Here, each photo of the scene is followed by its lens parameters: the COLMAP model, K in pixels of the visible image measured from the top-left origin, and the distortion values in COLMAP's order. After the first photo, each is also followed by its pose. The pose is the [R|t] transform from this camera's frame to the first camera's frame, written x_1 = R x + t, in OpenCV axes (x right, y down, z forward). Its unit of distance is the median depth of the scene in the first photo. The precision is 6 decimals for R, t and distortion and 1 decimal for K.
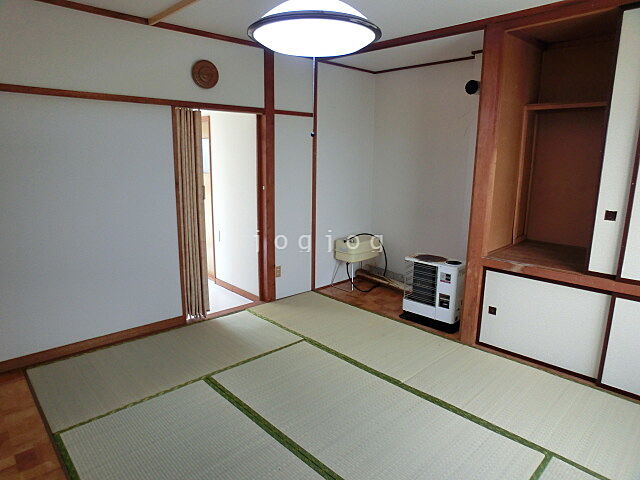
lens RADIAL K [[404.5, 0, 320.0], [0, 404.5, 240.0], [0, 0, 1]] dist [-0.080414, 0.039895]
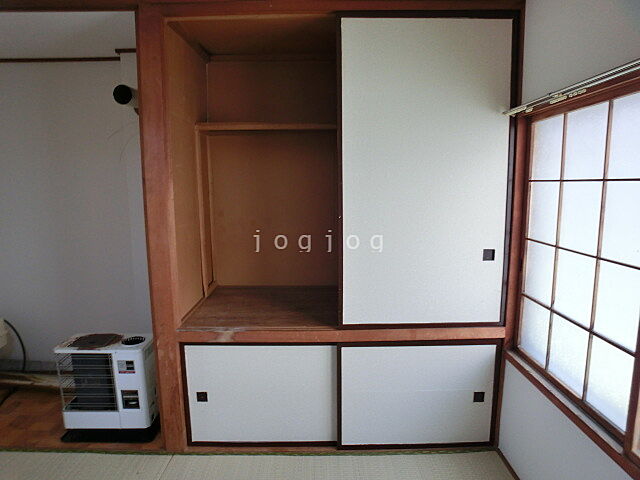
lens RADIAL K [[404.5, 0, 320.0], [0, 404.5, 240.0], [0, 0, 1]] dist [-0.080414, 0.039895]
pose [[0.677200, -0.123054, 0.725437, 0.074206], [0.162267, 0.986619, 0.015881, -0.076938], [-0.717684, 0.106960, 0.688106, 0.275030]]
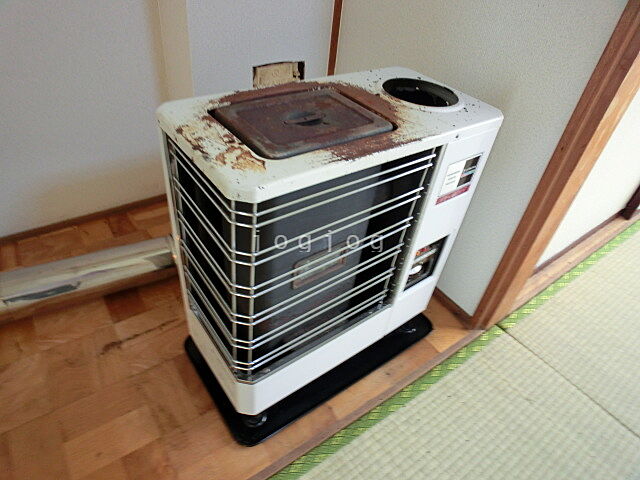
lens RADIAL K [[404.5, 0, 320.0], [0, 404.5, 240.0], [0, 0, 1]] dist [-0.080414, 0.039895]
pose [[0.121672, -0.632701, 0.764778, 0.124081], [0.105492, 0.774382, 0.623862, -0.018878], [-0.986948, 0.004771, 0.160966, 1.042369]]
